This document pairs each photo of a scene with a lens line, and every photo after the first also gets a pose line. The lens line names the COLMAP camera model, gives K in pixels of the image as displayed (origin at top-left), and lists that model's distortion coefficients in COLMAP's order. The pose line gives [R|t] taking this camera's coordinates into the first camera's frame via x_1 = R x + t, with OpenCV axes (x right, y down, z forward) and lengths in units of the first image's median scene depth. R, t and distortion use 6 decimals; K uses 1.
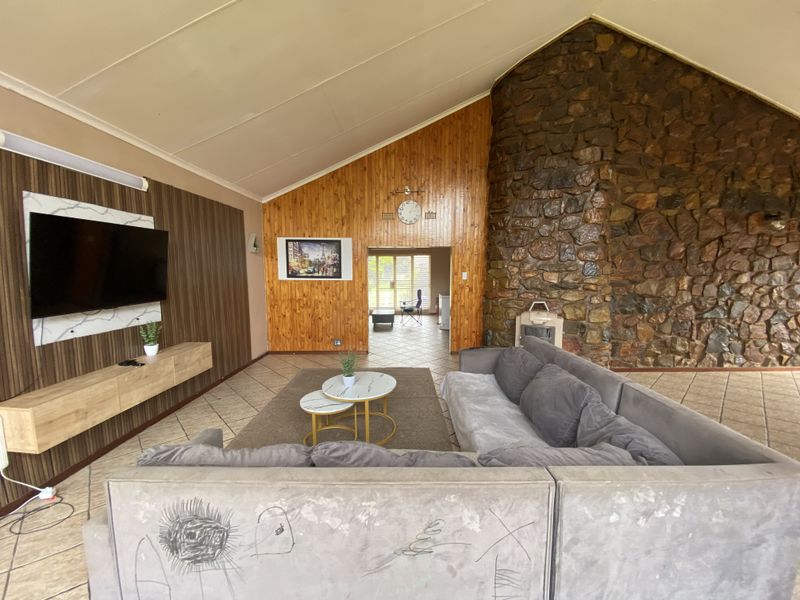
lens RADIAL K [[323.6, 0, 400.0], [0, 323.6, 300.0], [0, 0, 1]] dist [0.030057, -0.024649]
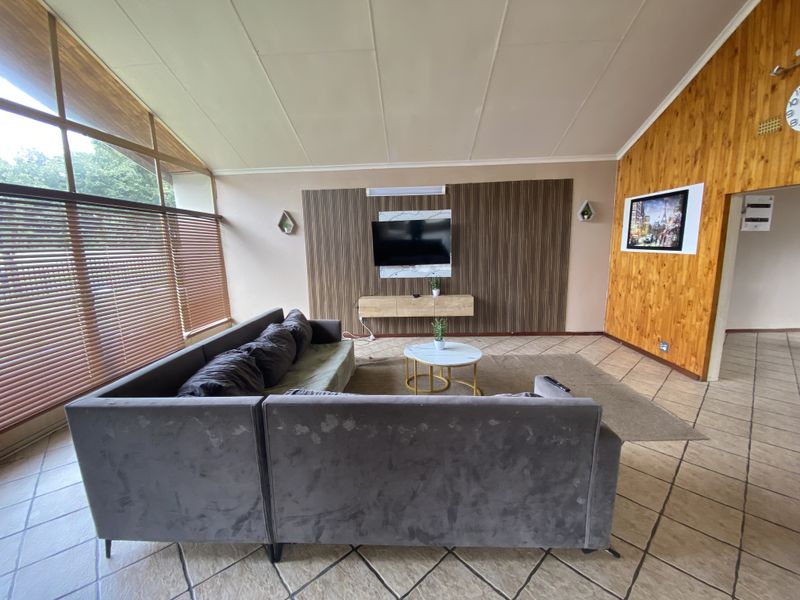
lens RADIAL K [[323.6, 0, 400.0], [0, 323.6, 300.0], [0, 0, 1]] dist [0.030057, -0.024649]
pose [[-0.027531, 0.172216, -0.984674, 0.491669], [-0.065690, 0.982607, 0.173691, -0.047677], [0.997460, 0.069465, -0.015739, 0.468828]]
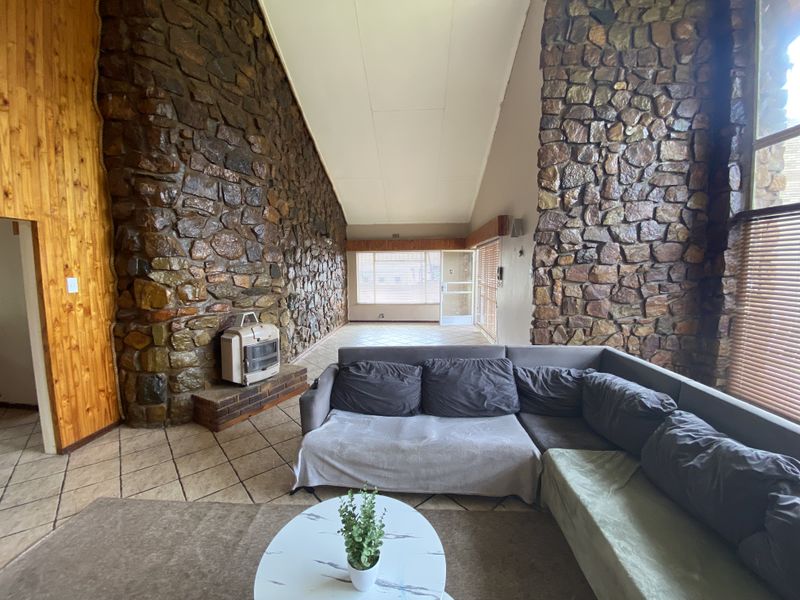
lens RADIAL K [[323.6, 0, 400.0], [0, 323.6, 300.0], [0, 0, 1]] dist [0.030057, -0.024649]
pose [[0.028975, -0.094516, 0.995102, -0.280150], [0.097087, 0.991079, 0.091307, -0.050660], [-0.994854, 0.093966, 0.037893, 0.498080]]
